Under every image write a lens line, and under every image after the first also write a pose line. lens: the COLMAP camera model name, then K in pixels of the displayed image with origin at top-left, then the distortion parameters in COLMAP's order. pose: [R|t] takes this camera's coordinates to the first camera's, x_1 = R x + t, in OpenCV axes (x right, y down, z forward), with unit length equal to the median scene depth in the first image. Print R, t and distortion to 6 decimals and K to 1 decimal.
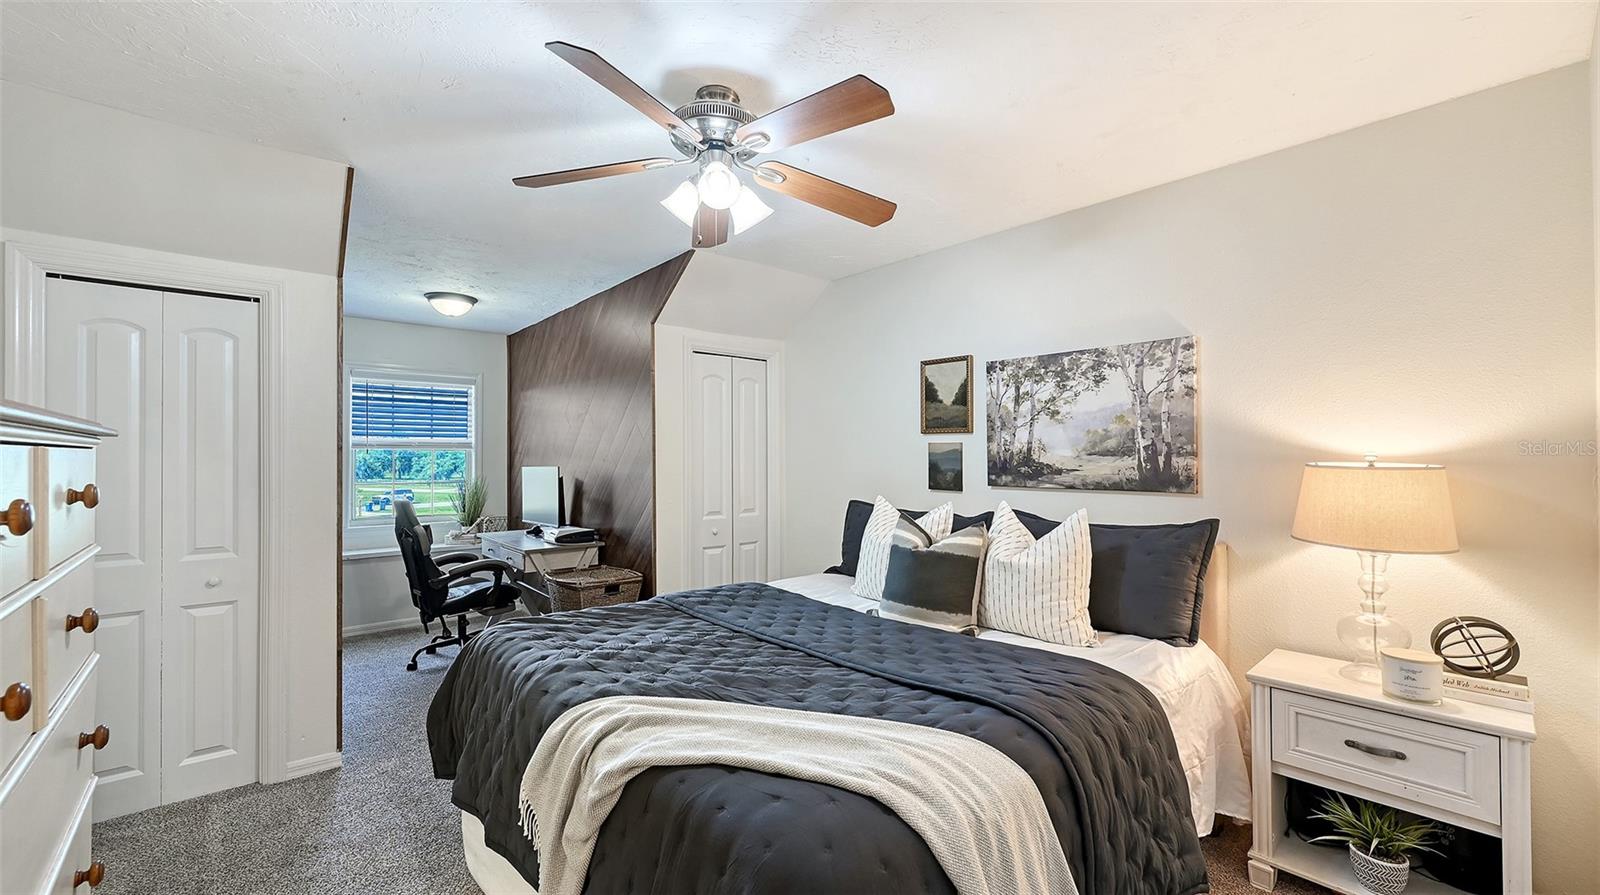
lens RADIAL K [[639.9, 0, 798.3], [0, 639.9, 453.3], [0, 0, 1]] dist [-0.000703, -0.000139]
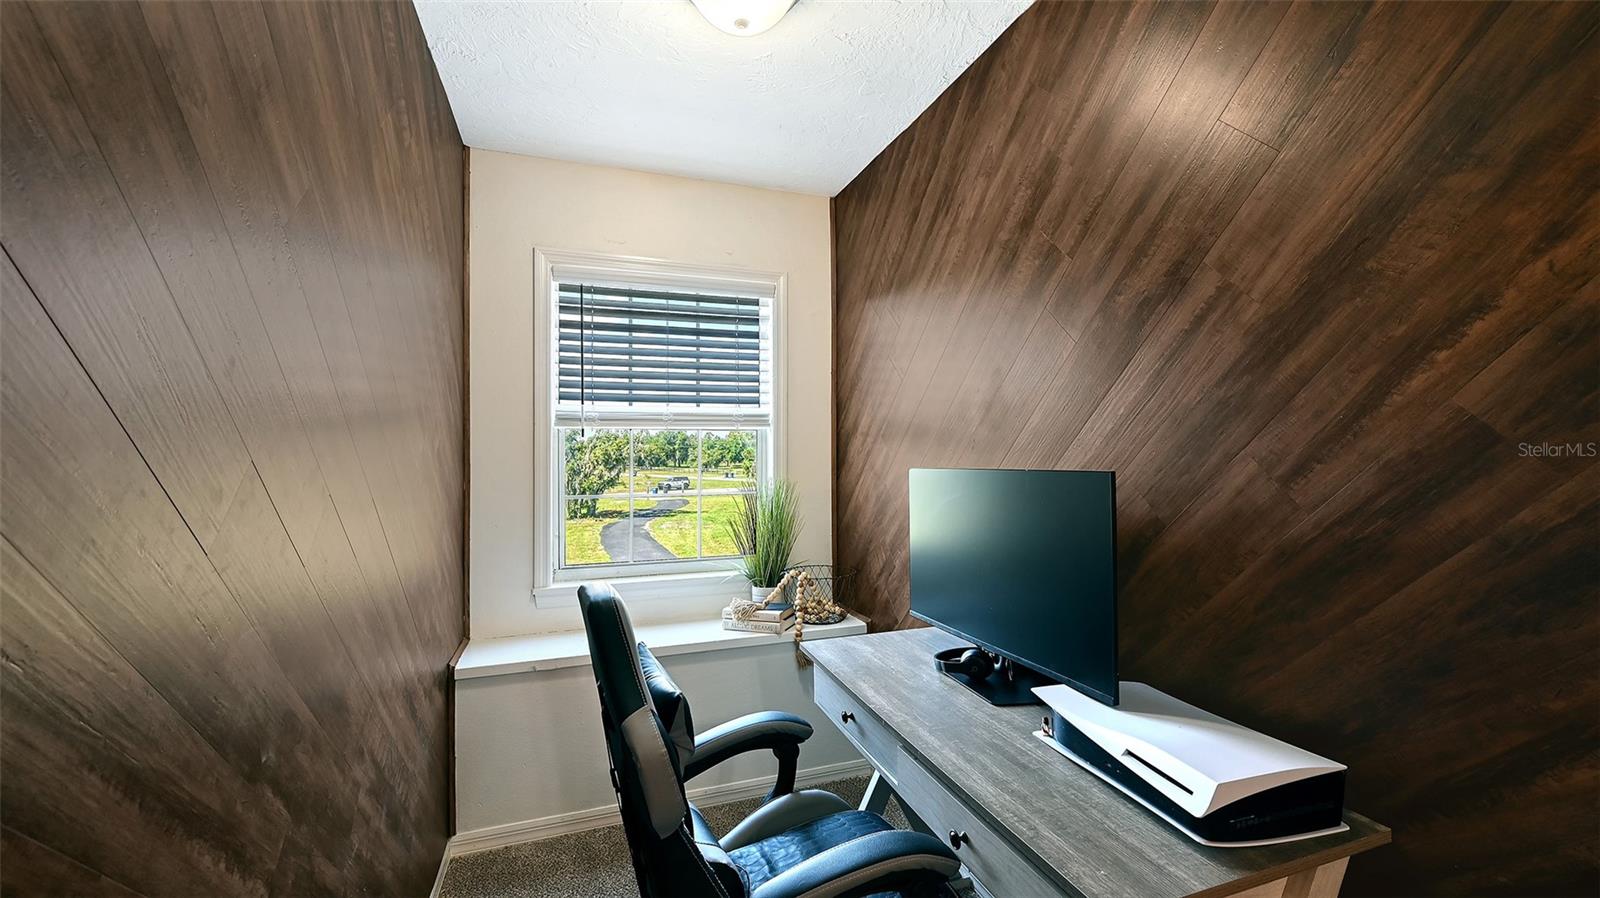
lens RADIAL K [[639.9, 0, 798.3], [0, 639.9, 454.8], [0, 0, 1]] dist [-0.000703, -0.000139]
pose [[0.931219, 0.001244, -0.364459, -0.311628], [0.005172, 0.999848, 0.016627, 0.007134], [0.364425, -0.017368, 0.931071, 0.552925]]
